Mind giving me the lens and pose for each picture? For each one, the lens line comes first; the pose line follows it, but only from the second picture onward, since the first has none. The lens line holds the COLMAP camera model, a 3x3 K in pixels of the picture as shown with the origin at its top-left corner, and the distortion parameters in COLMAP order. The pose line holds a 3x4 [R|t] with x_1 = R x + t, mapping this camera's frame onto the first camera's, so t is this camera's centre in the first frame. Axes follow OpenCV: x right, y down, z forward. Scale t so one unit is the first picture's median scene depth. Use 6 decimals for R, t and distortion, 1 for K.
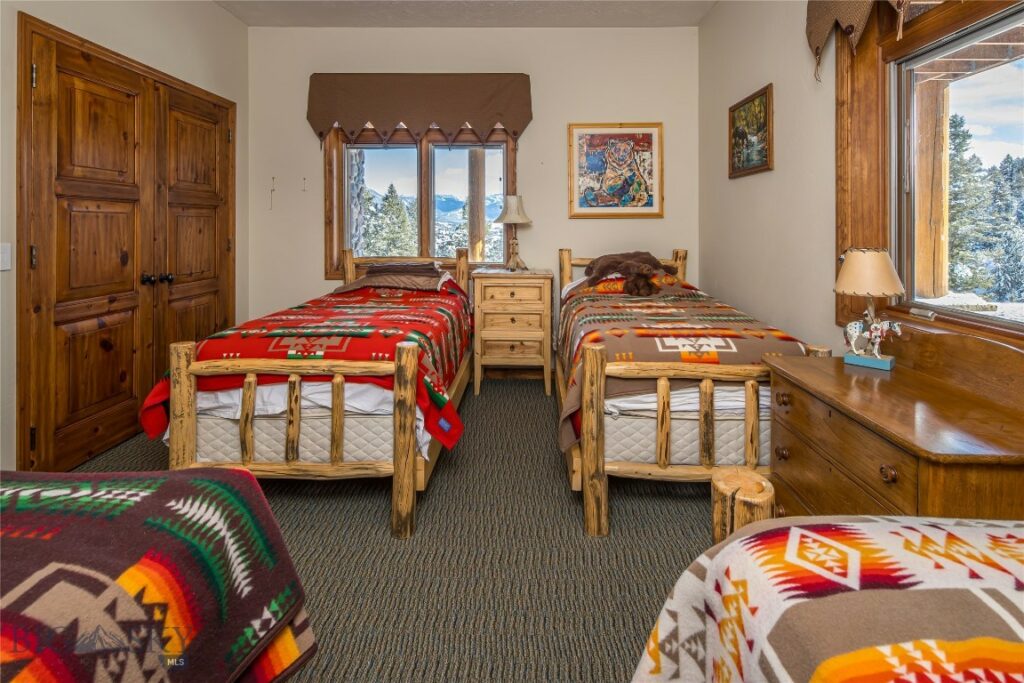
lens RADIAL K [[503.7, 0, 514.7], [0, 503.7, 226.8], [0, 0, 1]] dist [-0.000168, 0.000035]
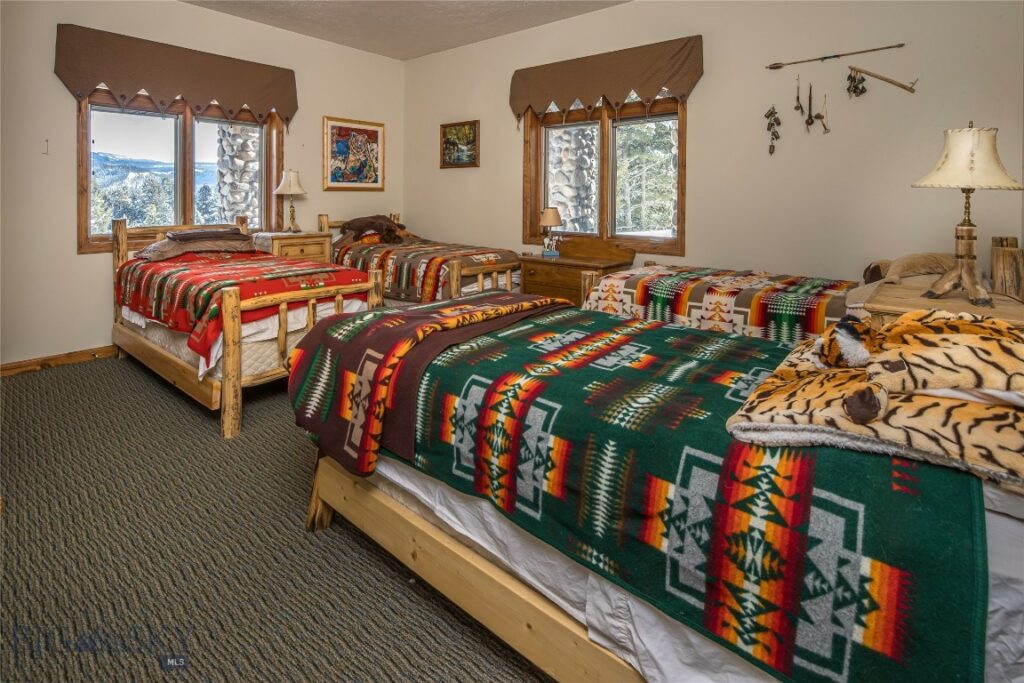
lens RADIAL K [[500.3, 0, 512.1], [0, 500.3, 199.6], [0, 0, 1]] dist [-0.000347, -0.000099]
pose [[0.630333, 0.000993, 0.776325, -0.621265], [-0.005425, 0.999980, 0.003126, -0.000406], [-0.776306, -0.006182, 0.630326, -0.183051]]
